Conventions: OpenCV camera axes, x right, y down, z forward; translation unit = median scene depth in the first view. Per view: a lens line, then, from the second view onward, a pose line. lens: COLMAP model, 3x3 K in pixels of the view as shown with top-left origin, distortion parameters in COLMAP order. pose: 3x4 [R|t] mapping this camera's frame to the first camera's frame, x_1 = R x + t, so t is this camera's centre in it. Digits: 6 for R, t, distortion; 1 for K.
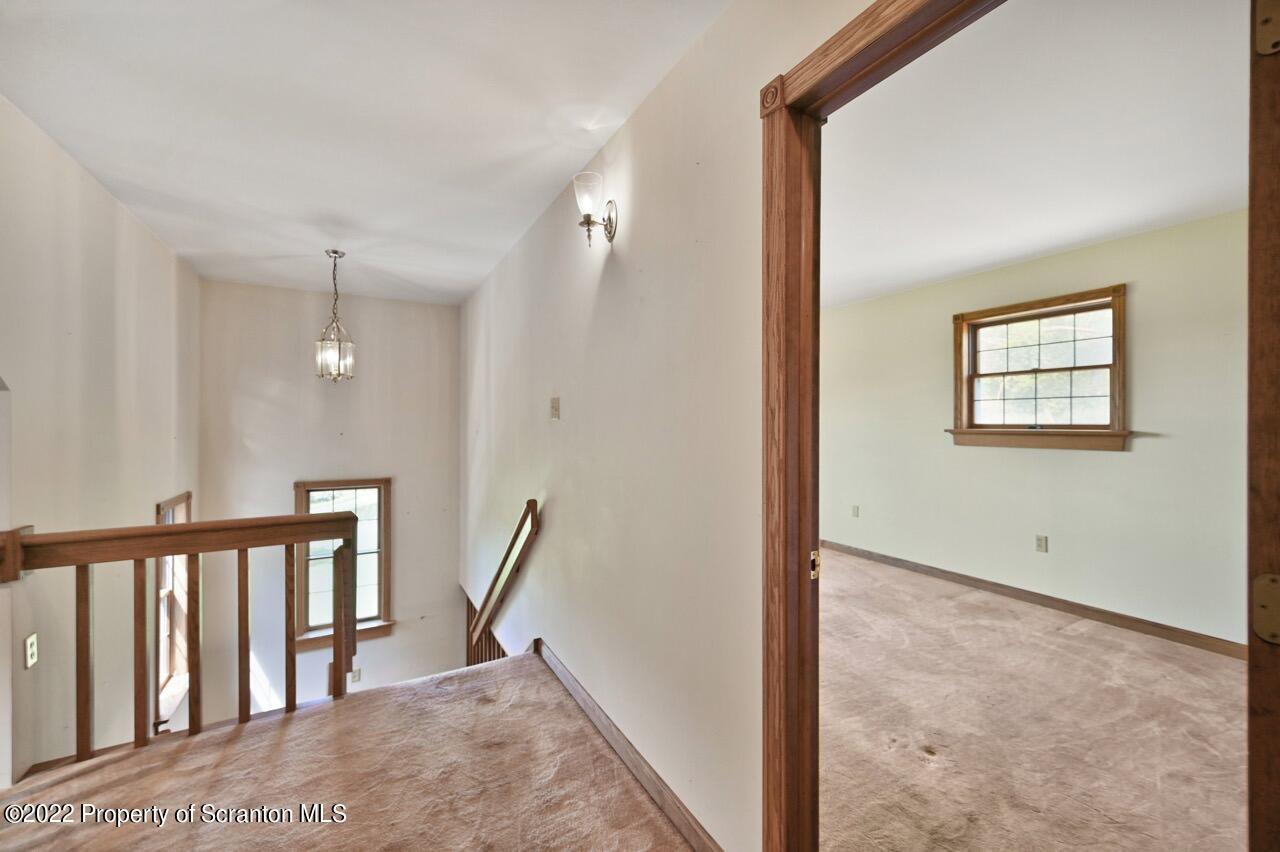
lens RADIAL K [[510.5, 0, 640.8], [0, 510.5, 423.3], [0, 0, 1]] dist [0.000307, 0.000007]
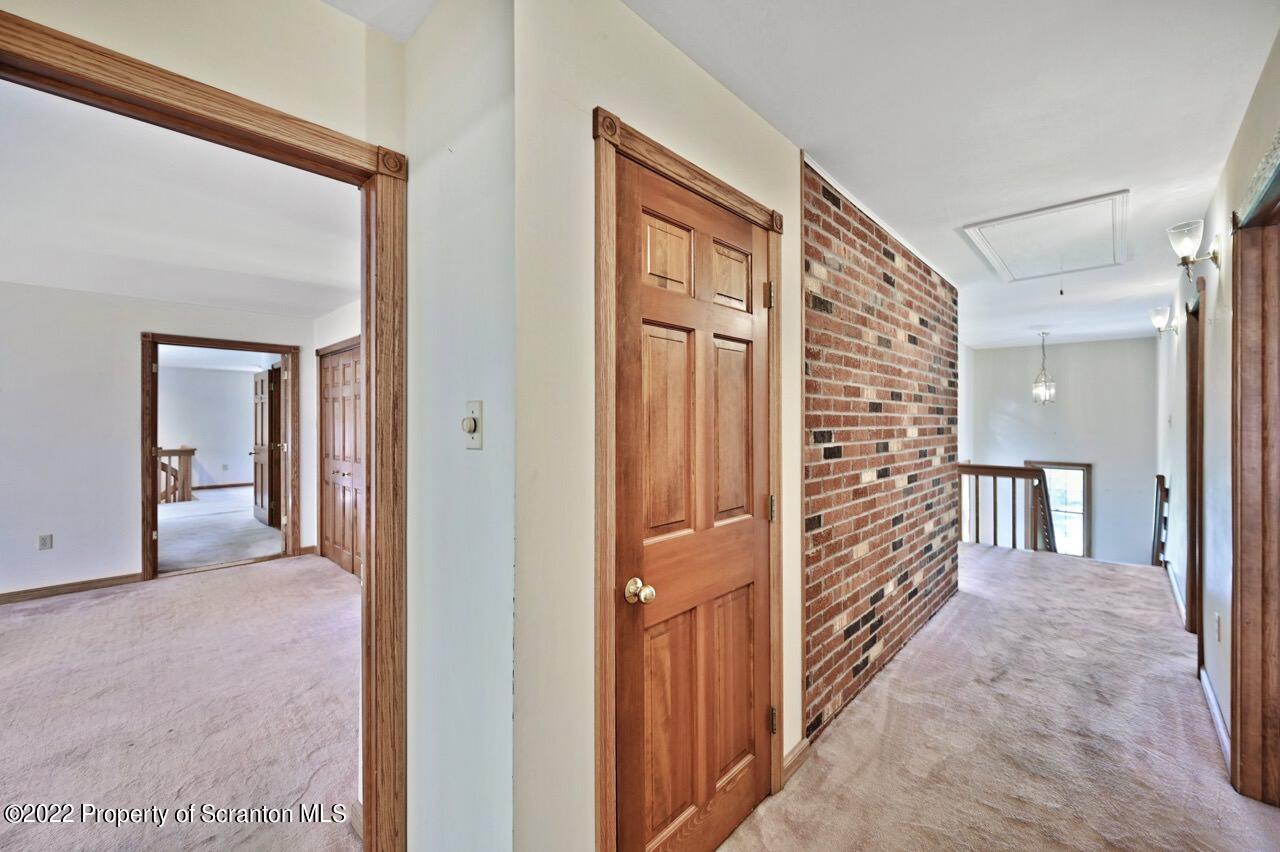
lens RADIAL K [[510.5, 0, 640.5], [0, 510.5, 425.3], [0, 0, 1]] dist [0.000307, 0.000007]
pose [[0.298064, 0.000509, -0.954546, 0.631487], [-0.002716, 0.999996, -0.000315, -0.000945], [0.954542, 0.002687, 0.298064, -0.811603]]
